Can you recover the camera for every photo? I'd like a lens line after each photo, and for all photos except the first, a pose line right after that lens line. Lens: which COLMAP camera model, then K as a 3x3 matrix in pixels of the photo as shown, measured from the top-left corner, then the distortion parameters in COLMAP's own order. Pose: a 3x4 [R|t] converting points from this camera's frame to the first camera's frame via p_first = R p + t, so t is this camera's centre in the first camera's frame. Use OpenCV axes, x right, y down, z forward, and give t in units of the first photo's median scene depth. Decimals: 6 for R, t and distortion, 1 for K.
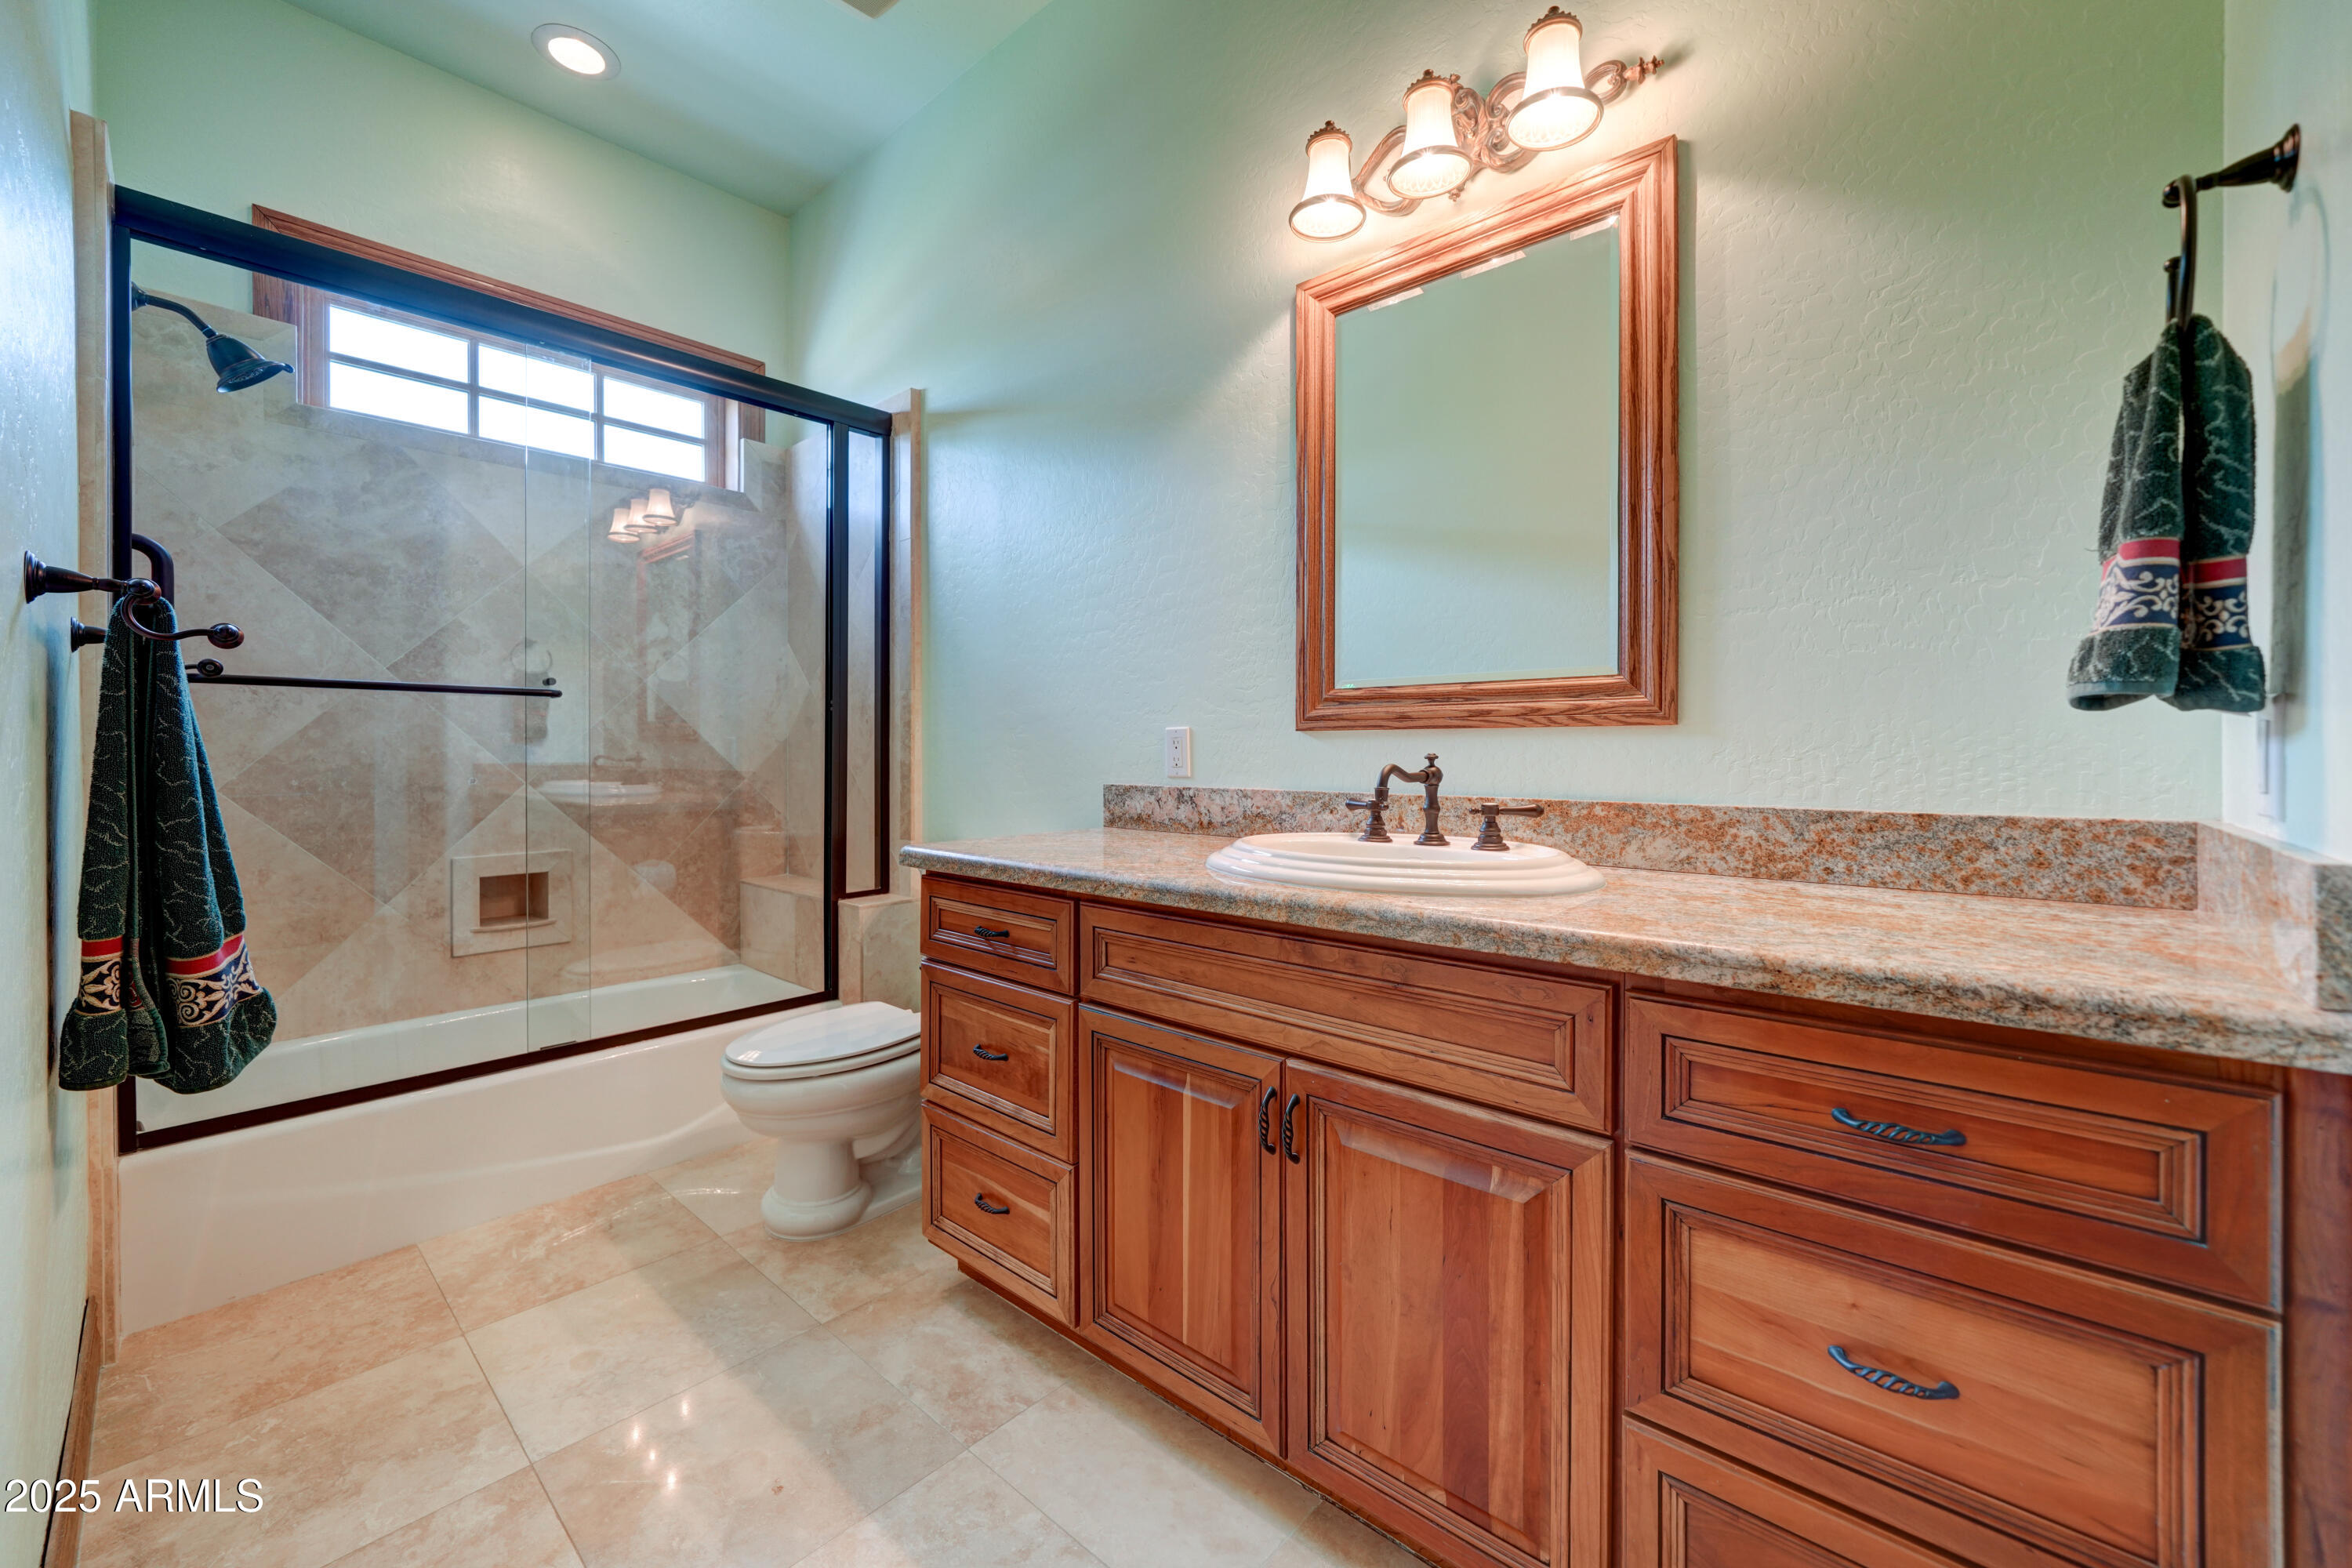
lens RADIAL K [[939.1, 0, 1176.0], [0, 939.1, 784.0], [0, 0, 1]] dist [0.000214, -0.000023]
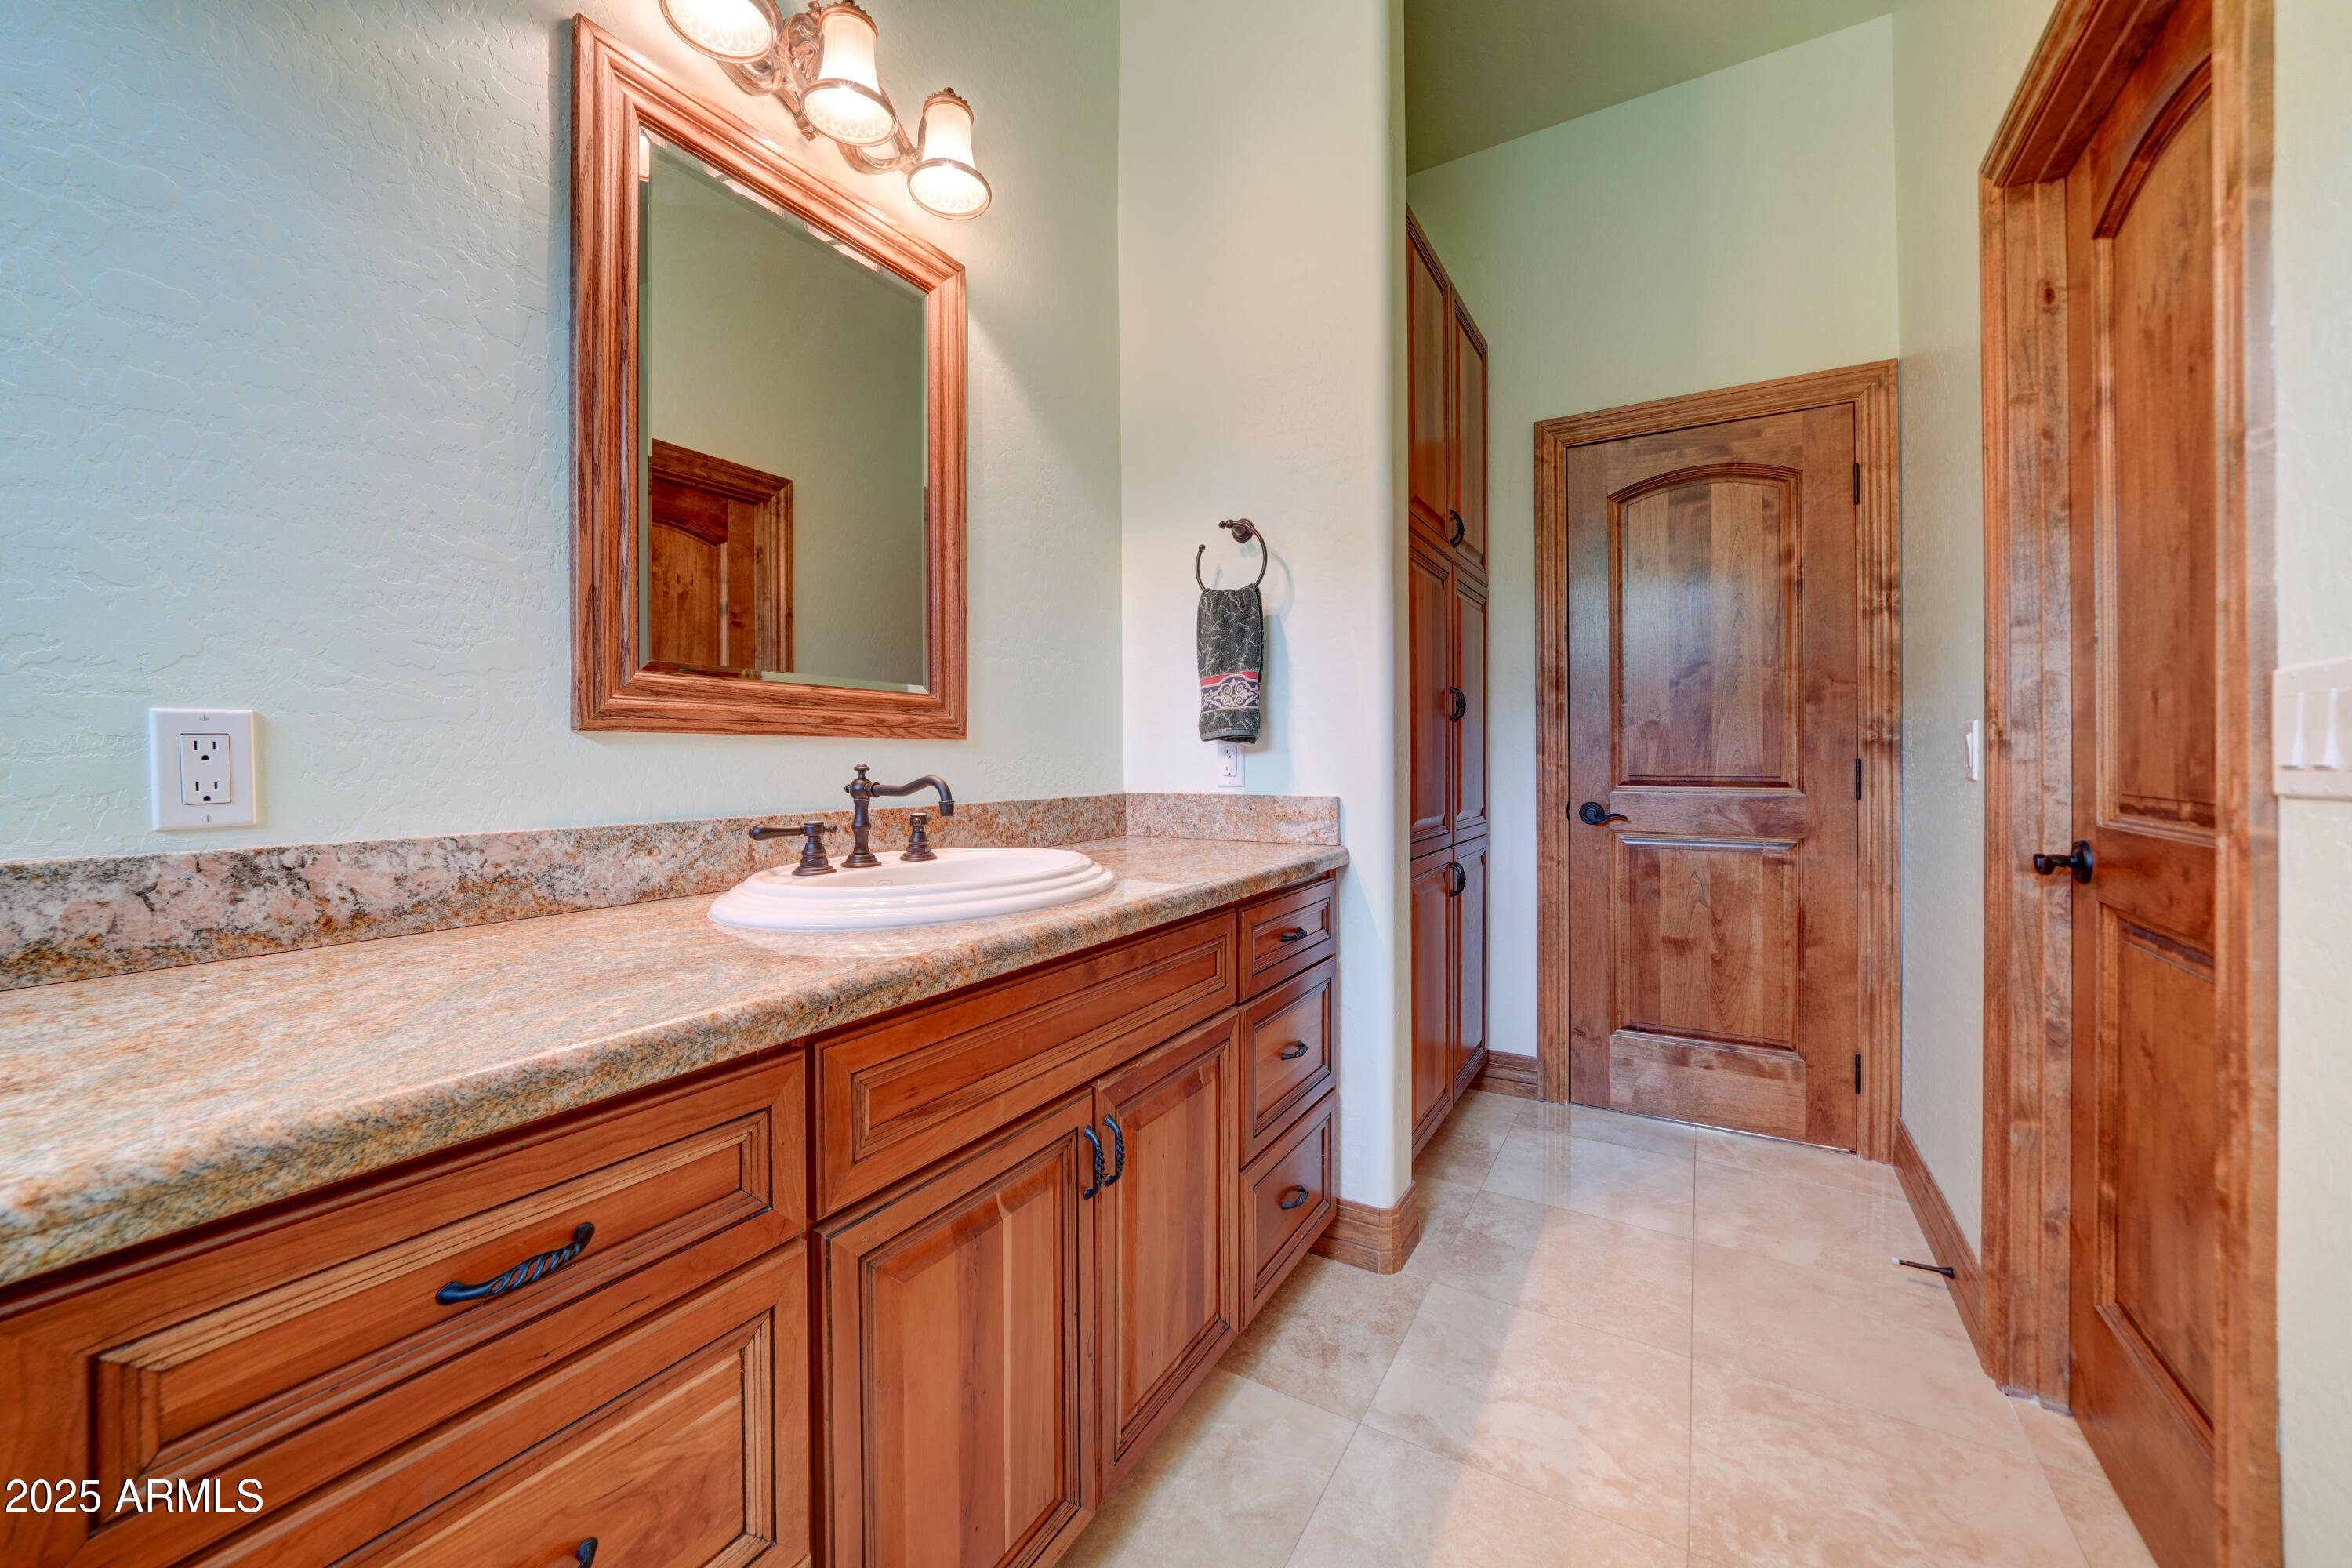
lens RADIAL K [[867.7, 0, 1197.2], [0, 867.7, 779.5], [0, 0, 1]] dist [-0.000521, -0.000069]
pose [[-0.192678, -0.021574, 0.981025, -0.610405], [0.040431, 0.998735, 0.029904, -0.030002], [-0.980429, 0.045426, -0.191562, 0.855496]]
